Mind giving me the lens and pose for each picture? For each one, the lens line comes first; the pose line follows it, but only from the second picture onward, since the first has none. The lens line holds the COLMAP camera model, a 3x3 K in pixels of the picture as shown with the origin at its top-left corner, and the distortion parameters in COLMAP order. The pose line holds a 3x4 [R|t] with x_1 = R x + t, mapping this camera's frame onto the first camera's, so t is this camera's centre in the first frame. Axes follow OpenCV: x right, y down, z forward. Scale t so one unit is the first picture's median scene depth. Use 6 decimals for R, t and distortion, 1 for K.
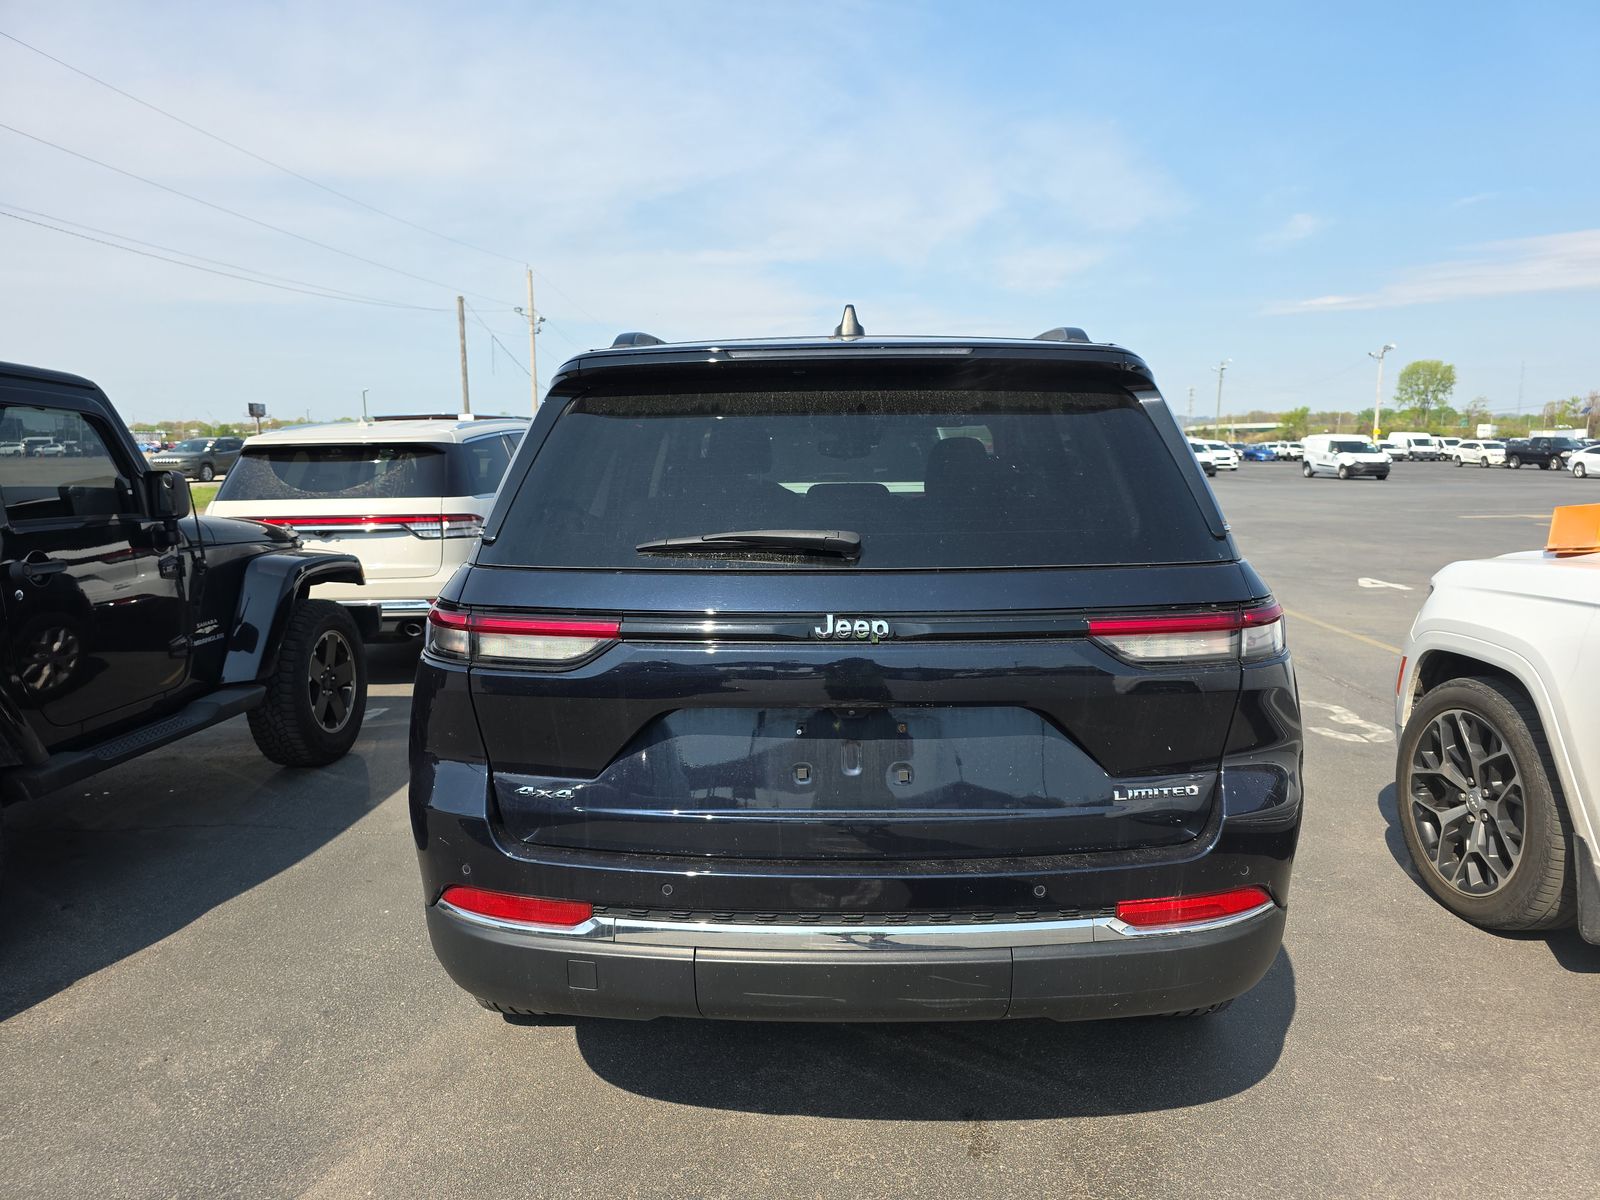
lens RADIAL K [[1085.6, 0, 795.5], [0, 1085.6, 607.0], [0, 0, 1]] dist [0.044100, -0.034301]
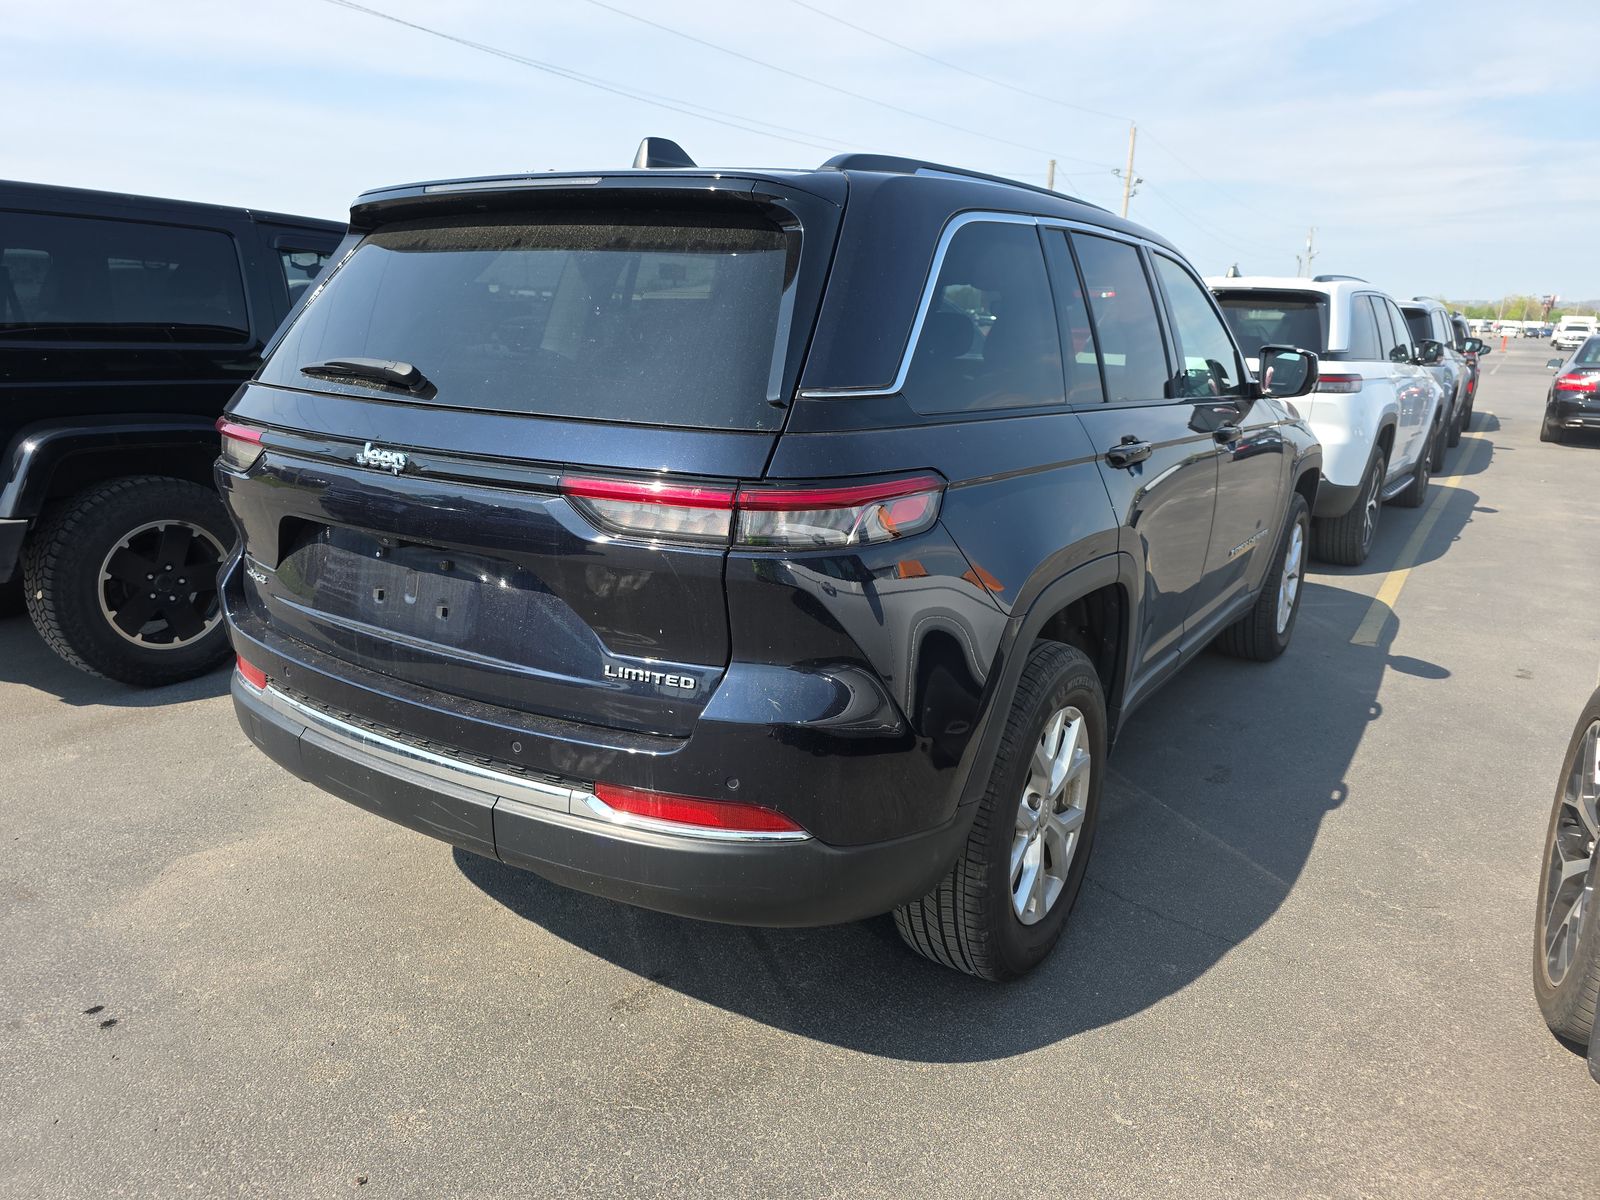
lens RADIAL K [[1072.1, 0, 789.1], [0, 1072.1, 594.2], [0, 0, 1]] dist [0.057212, -0.051606]
pose [[0.848302, 0.162448, -0.503979, 0.864863], [-0.109324, 0.985003, 0.133482, -0.030271], [0.518105, -0.058136, 0.853339, 0.296956]]
